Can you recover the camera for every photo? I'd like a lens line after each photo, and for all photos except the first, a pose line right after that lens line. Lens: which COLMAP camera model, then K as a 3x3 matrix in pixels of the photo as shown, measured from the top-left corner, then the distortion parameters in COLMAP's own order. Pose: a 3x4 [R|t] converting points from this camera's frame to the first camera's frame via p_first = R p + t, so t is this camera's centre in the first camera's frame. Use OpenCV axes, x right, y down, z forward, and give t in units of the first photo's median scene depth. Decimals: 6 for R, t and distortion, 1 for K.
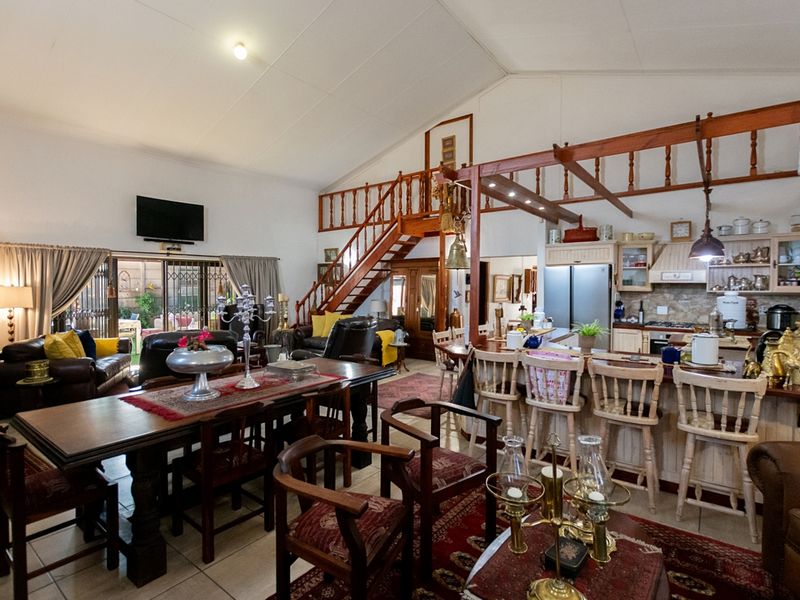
lens RADIAL K [[405.6, 0, 387.1], [0, 405.6, 293.9], [0, 0, 1]] dist [-0.002325, -0.001313]
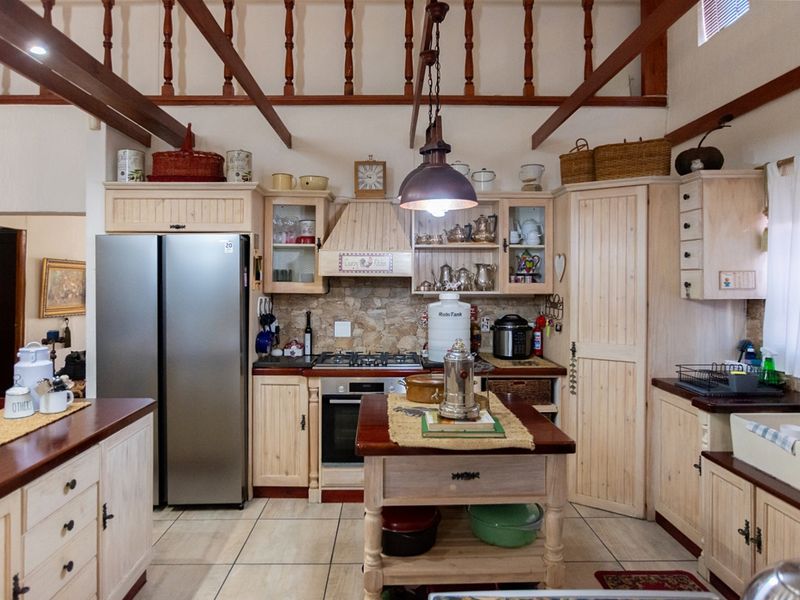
lens RADIAL K [[559.9, 0, 400.0], [0, 559.9, 300.0], [0, 0, 1]] dist [-0.000555, -0.000158]
pose [[0.766427, -0.016999, 0.642106, 0.280923], [0.010536, 0.999848, 0.013894, -0.006769], [-0.642245, -0.003884, 0.766490, 0.411218]]
